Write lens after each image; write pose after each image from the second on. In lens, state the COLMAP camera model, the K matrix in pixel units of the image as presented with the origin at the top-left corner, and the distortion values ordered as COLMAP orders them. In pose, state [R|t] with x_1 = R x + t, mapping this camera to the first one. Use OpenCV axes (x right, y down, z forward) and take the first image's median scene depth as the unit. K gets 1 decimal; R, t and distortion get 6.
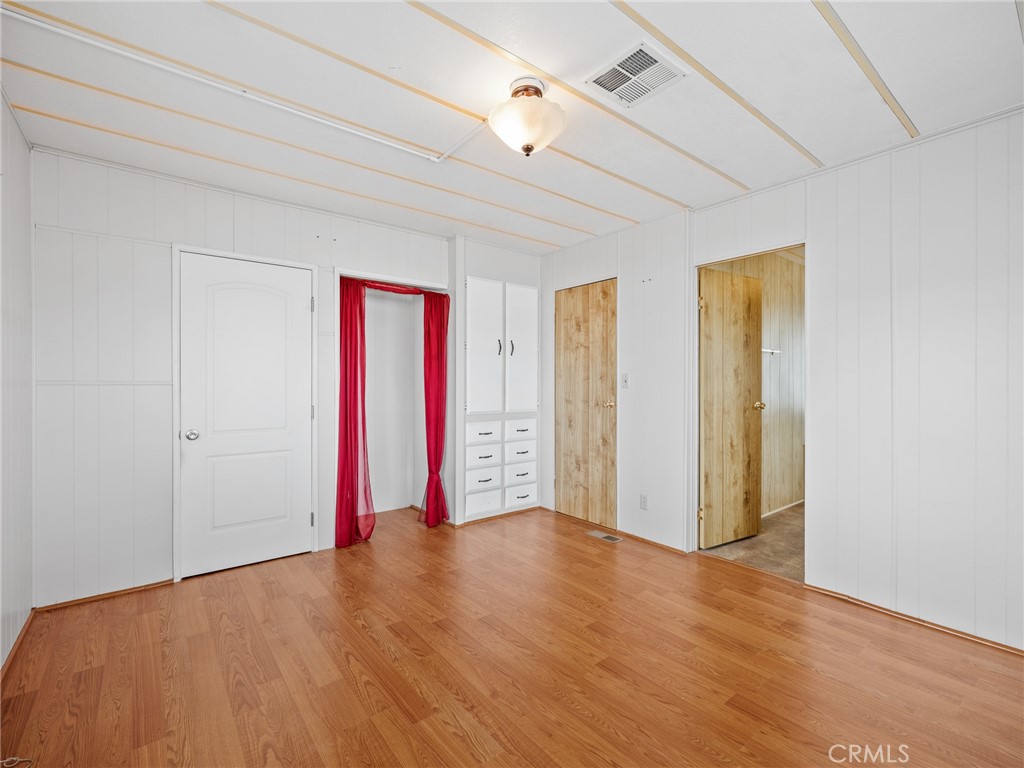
lens RADIAL K [[471.0, 0, 511.9], [0, 471.0, 388.5], [0, 0, 1]] dist [0.025089, 0.000100]
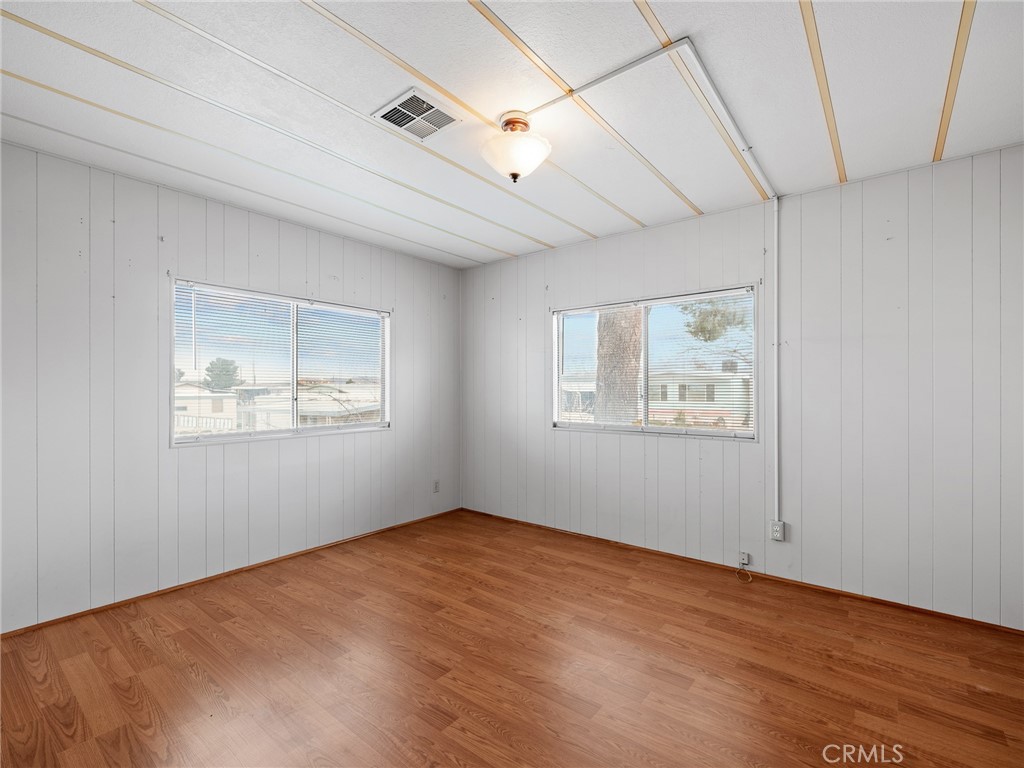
lens RADIAL K [[471.0, 0, 516.8], [0, 471.0, 385.6], [0, 0, 1]] dist [0.025089, 0.000100]
pose [[-0.972355, -0.001855, -0.233500, 0.279457], [-0.002488, 0.999994, 0.002416, -0.028129], [0.233495, 0.002930, -0.972354, 2.024306]]
